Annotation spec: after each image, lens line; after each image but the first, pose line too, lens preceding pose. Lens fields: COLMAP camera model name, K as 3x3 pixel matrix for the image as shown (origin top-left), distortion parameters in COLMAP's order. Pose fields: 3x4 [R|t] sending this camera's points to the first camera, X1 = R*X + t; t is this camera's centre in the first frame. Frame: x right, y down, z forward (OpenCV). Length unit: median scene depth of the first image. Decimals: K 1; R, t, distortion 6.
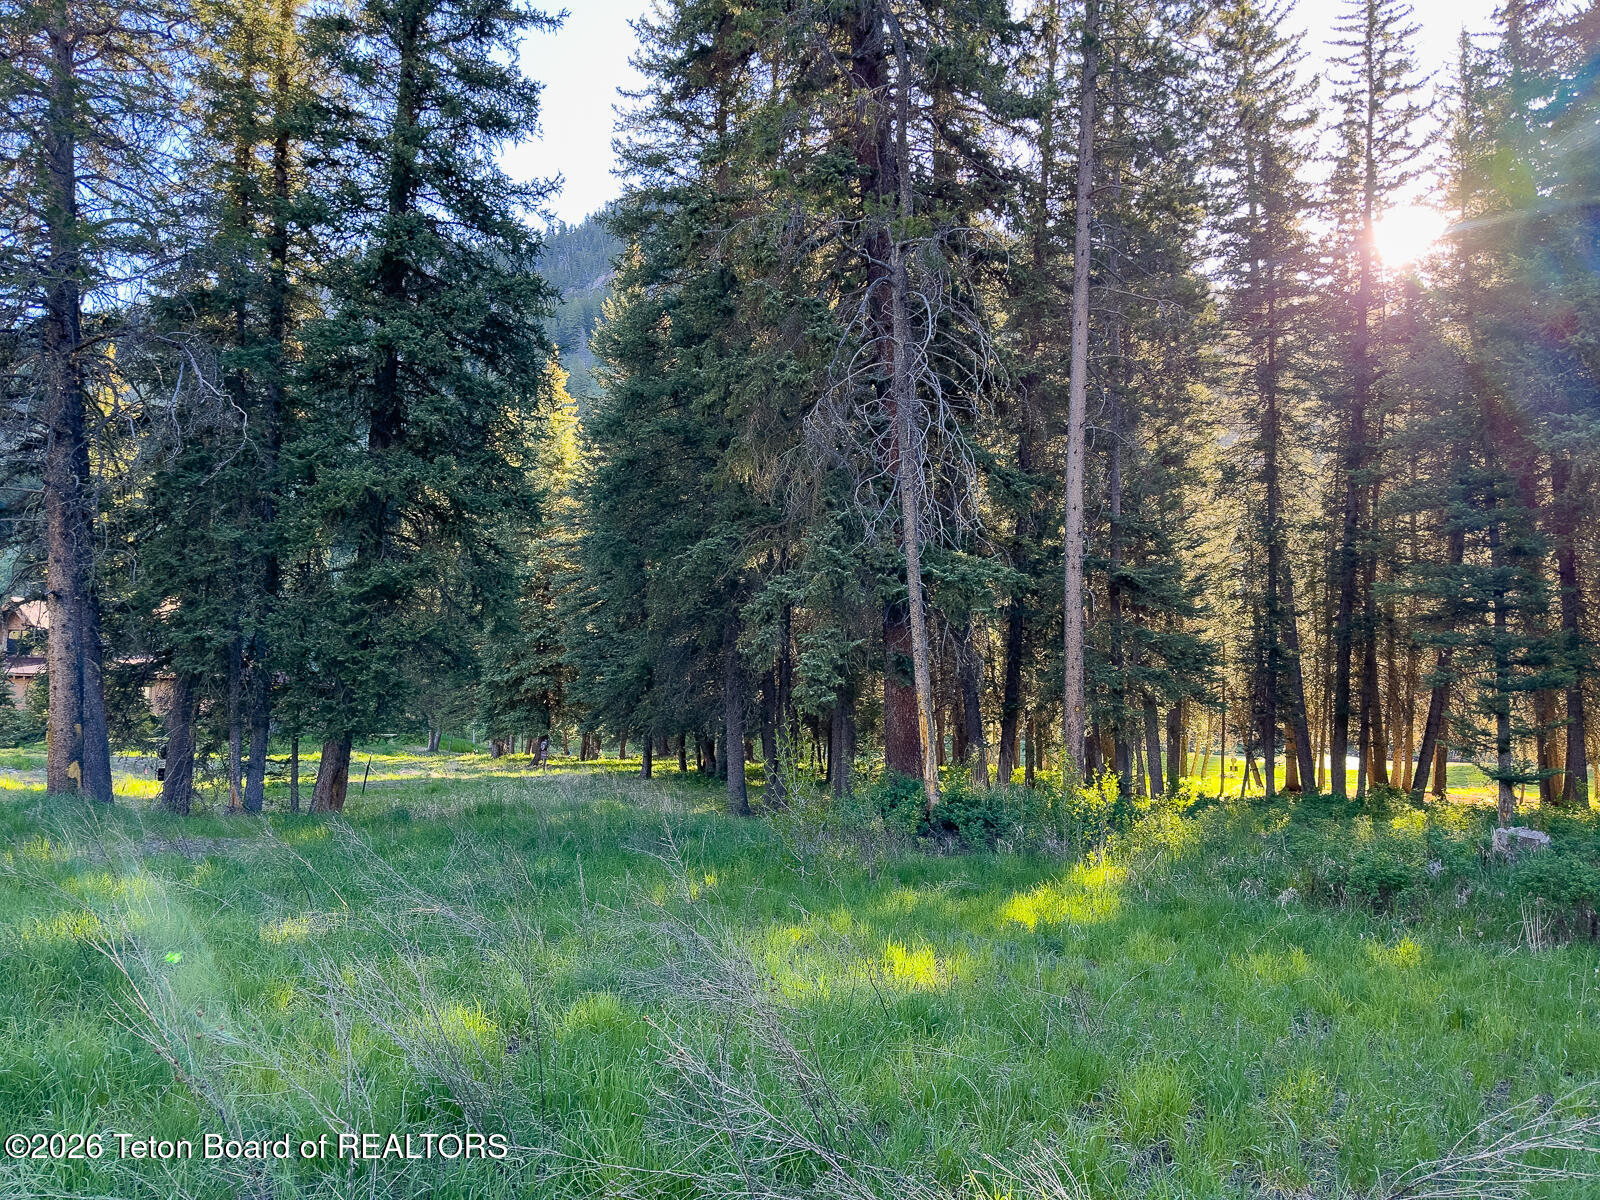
lens RADIAL K [[1122.4, 0, 799.2], [0, 1122.4, 577.6], [0, 0, 1]] dist [0.067941, -0.054680]
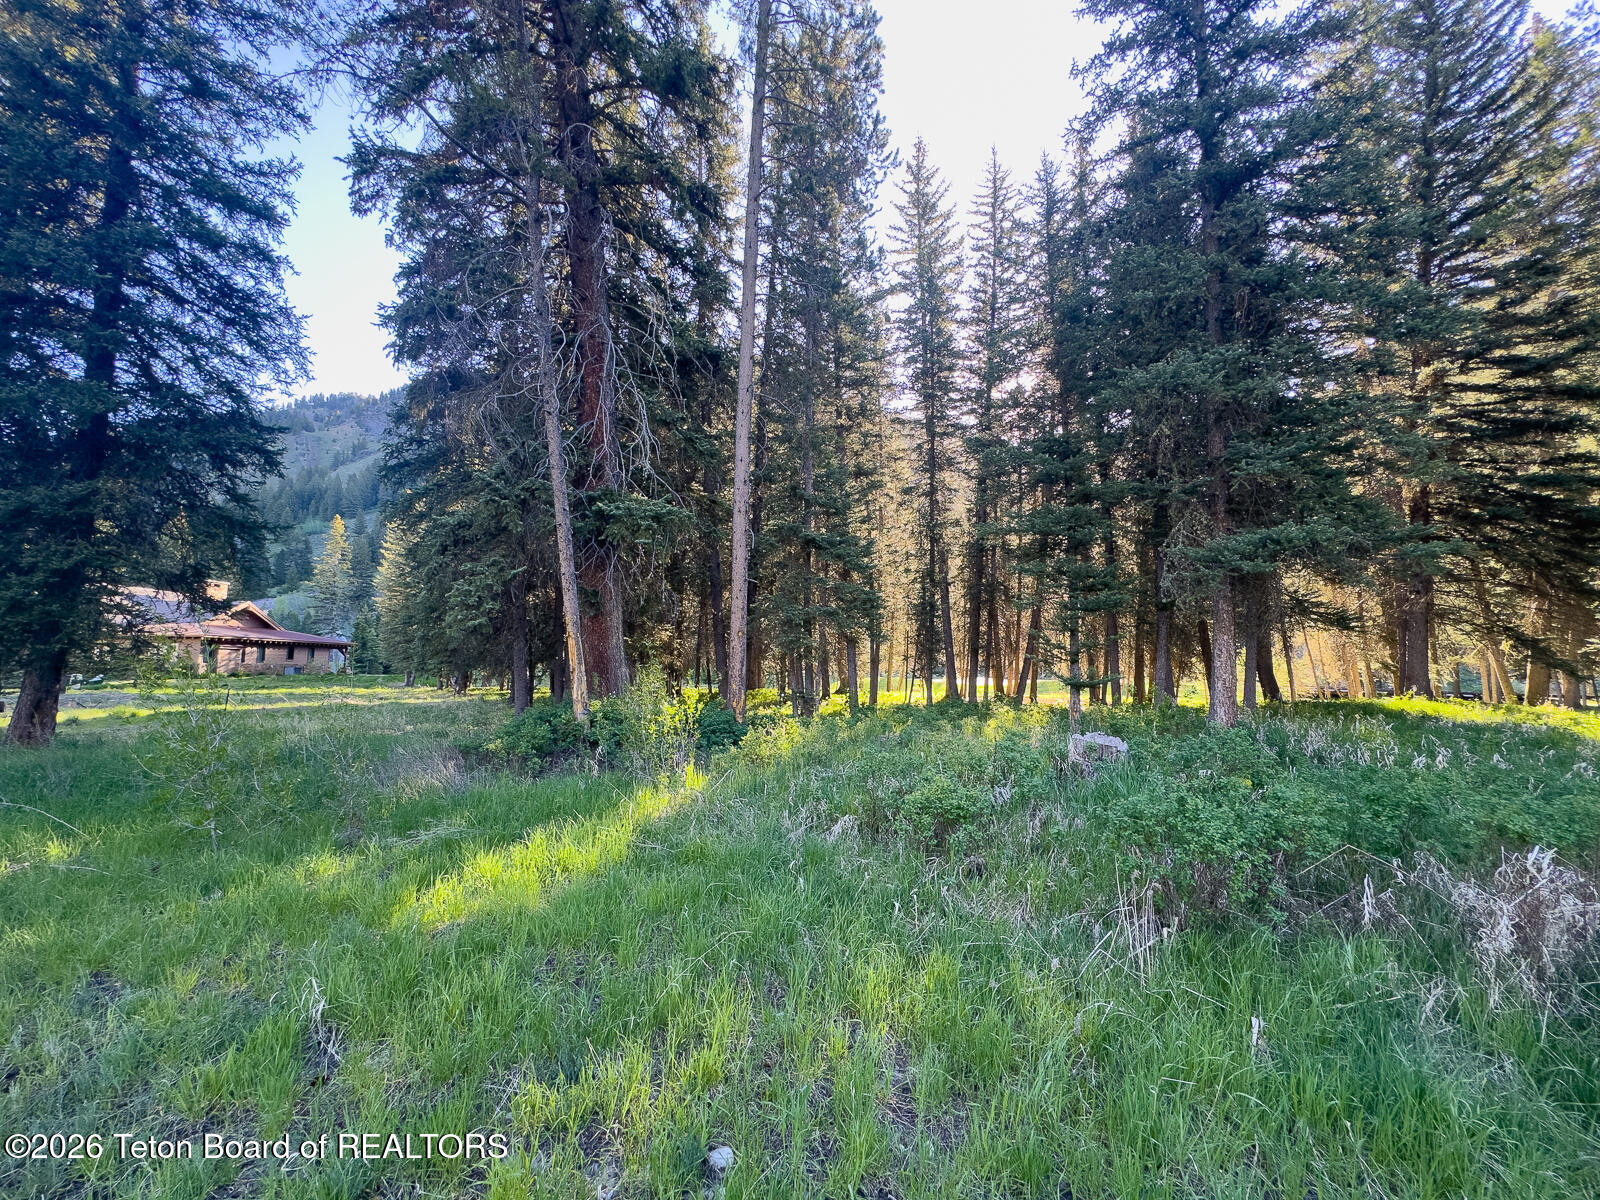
lens RADIAL K [[633.2, 0, 796.7], [0, 633.2, 597.7], [0, 0, 1]] dist [-0.003313, -0.000085]
pose [[0.988942, 0.002845, 0.148274, 0.113594], [-0.005799, 0.999793, 0.019491, 0.036297], [-0.148188, -0.020135, 0.988754, 0.191967]]
